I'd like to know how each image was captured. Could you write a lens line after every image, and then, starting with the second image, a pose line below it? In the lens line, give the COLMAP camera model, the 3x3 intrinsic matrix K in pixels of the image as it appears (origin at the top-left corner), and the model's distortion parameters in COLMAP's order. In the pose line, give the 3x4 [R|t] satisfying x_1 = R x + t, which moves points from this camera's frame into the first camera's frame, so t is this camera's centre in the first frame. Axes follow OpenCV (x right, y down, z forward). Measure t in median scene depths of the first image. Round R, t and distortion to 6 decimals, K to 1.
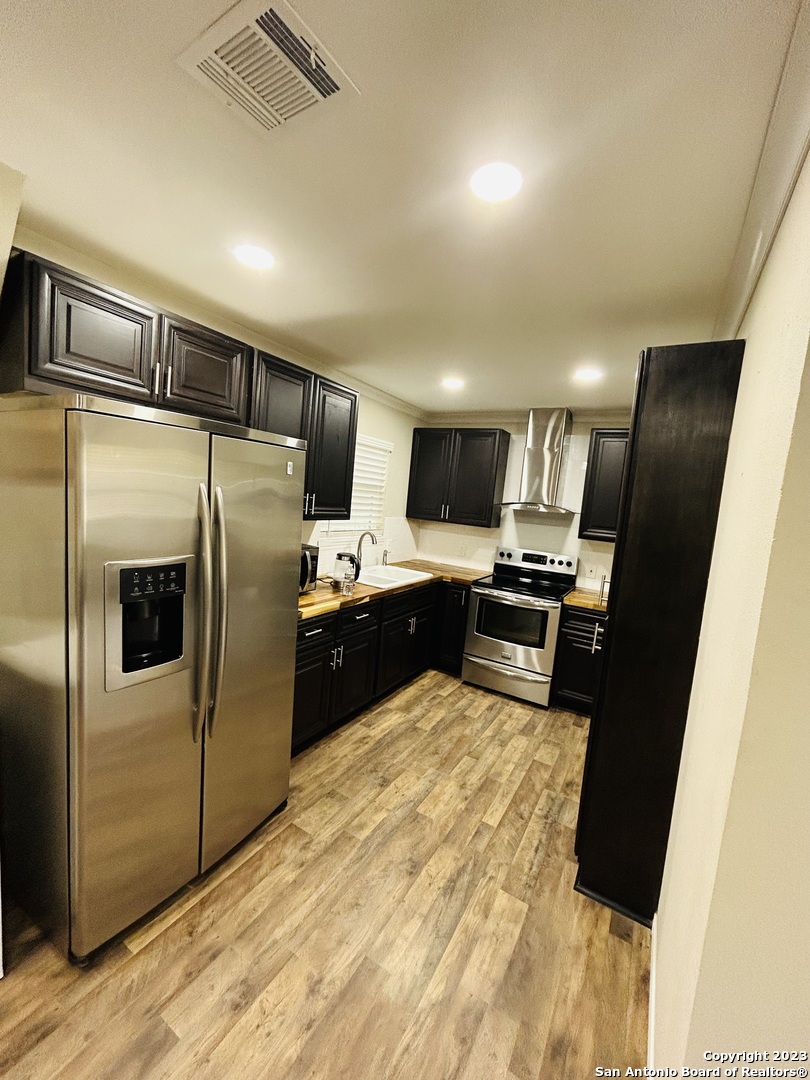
lens RADIAL K [[427.6, 0, 405.0], [0, 427.6, 540.0], [0, 0, 1]] dist [-0.000697, -0.000151]
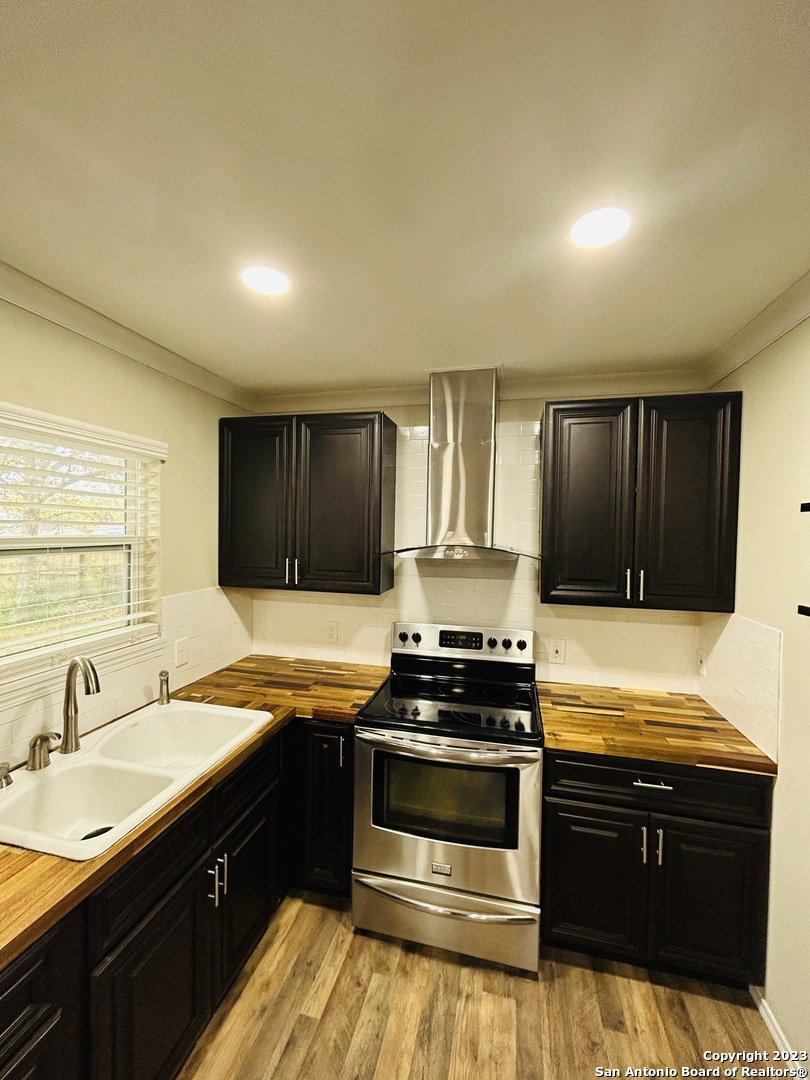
lens RADIAL K [[431.8, 0, 405.0], [0, 431.8, 540.0], [0, 0, 1]] dist [0.001370, 0.001117]
pose [[0.954109, -0.082636, 0.287832, 0.081987], [0.100491, 0.993789, -0.047796, -0.069317], [-0.282094, 0.074527, 0.956488, 0.478563]]
